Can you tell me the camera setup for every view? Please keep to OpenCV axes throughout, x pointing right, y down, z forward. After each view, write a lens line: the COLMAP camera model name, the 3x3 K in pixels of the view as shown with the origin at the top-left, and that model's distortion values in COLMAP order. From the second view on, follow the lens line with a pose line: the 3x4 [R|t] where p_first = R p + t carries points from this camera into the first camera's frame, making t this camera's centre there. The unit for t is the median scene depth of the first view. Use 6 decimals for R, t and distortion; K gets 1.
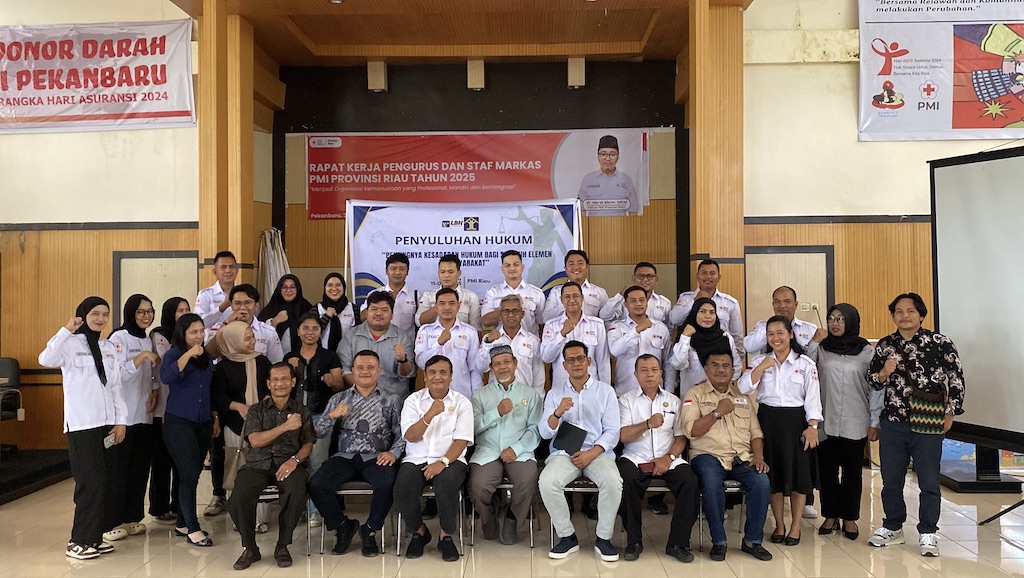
lens RADIAL K [[901.1, 0, 501.9], [0, 901.1, 283.5], [0, 0, 1]] dist [0.093177, -0.152099]
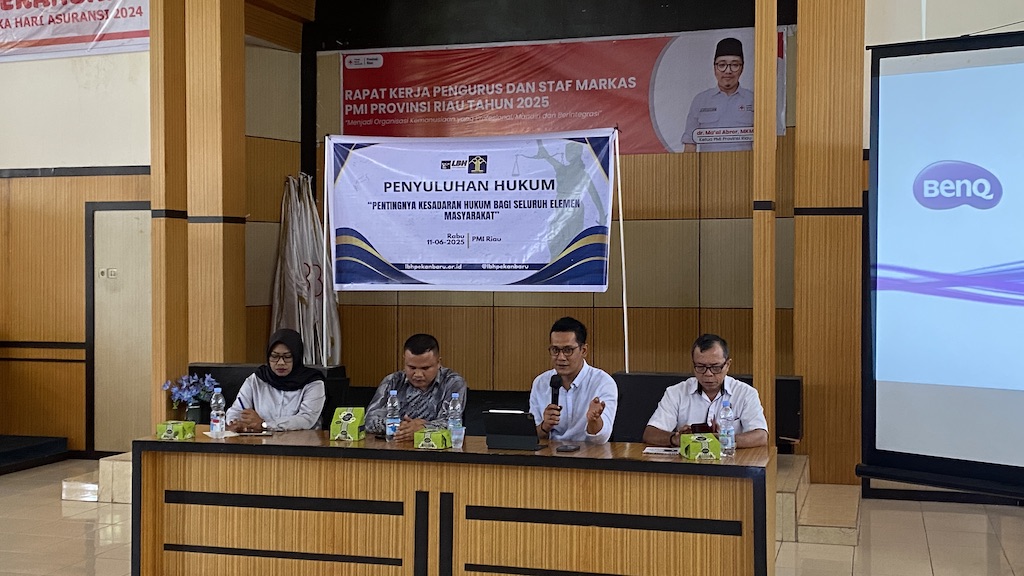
lens RADIAL K [[1252.3, 0, 501.7], [0, 1252.3, 287.6], [0, 0, 1]] dist [0.093968, 0.000000]
pose [[0.967876, 0.011869, -0.251146, 0.233100], [-0.004257, 0.999516, 0.030827, 0.005204], [0.251390, -0.028768, 0.967458, -0.025283]]
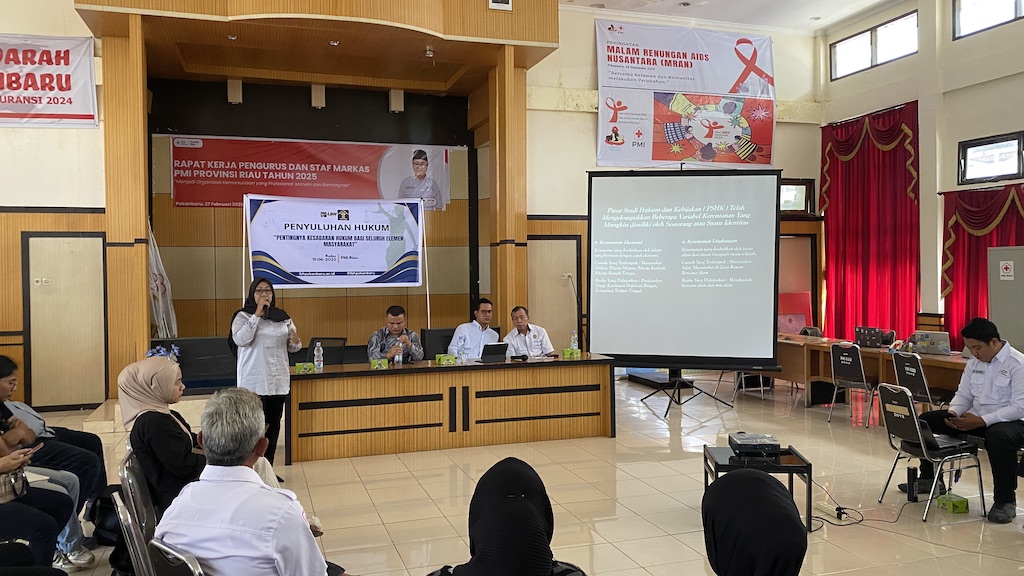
lens RADIAL K [[793.0, 0, 511.4], [0, 793.0, 289.4], [0, 0, 1]] dist [0.046727, -0.051767]
pose [[0.940352, -0.010254, 0.340048, -0.185028], [-0.000628, 0.999492, 0.031875, 0.006040], [-0.340202, -0.030187, 0.939868, -0.183695]]
